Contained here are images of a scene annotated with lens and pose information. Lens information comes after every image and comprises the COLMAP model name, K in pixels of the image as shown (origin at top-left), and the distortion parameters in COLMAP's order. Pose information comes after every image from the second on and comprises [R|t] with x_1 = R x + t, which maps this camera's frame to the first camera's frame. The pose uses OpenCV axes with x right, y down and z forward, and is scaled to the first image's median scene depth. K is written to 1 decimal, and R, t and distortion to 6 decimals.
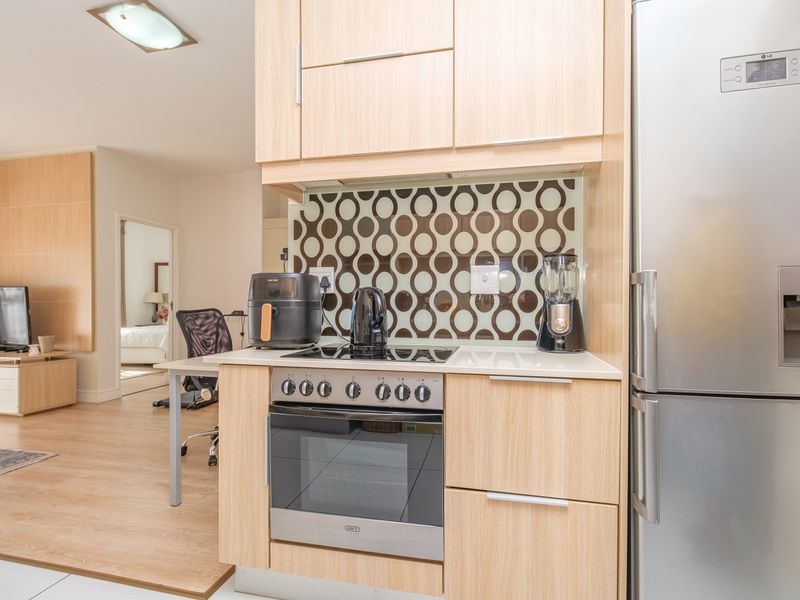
lens RADIAL K [[410.1, 0, 402.4], [0, 410.1, 312.8], [0, 0, 1]] dist [-0.002013, 0.000008]
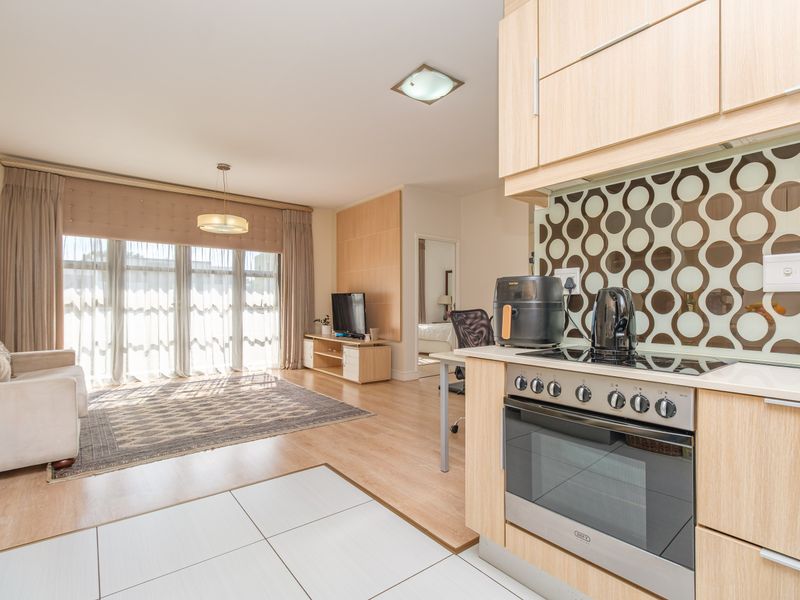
lens RADIAL K [[410.1, 0, 402.4], [0, 410.1, 312.8], [0, 0, 1]] dist [-0.002013, 0.000008]
pose [[0.774328, 0.011033, -0.632689, 0.129419], [-0.012521, 0.999919, 0.002112, -0.000354], [0.632661, 0.006287, 0.774403, -0.022560]]
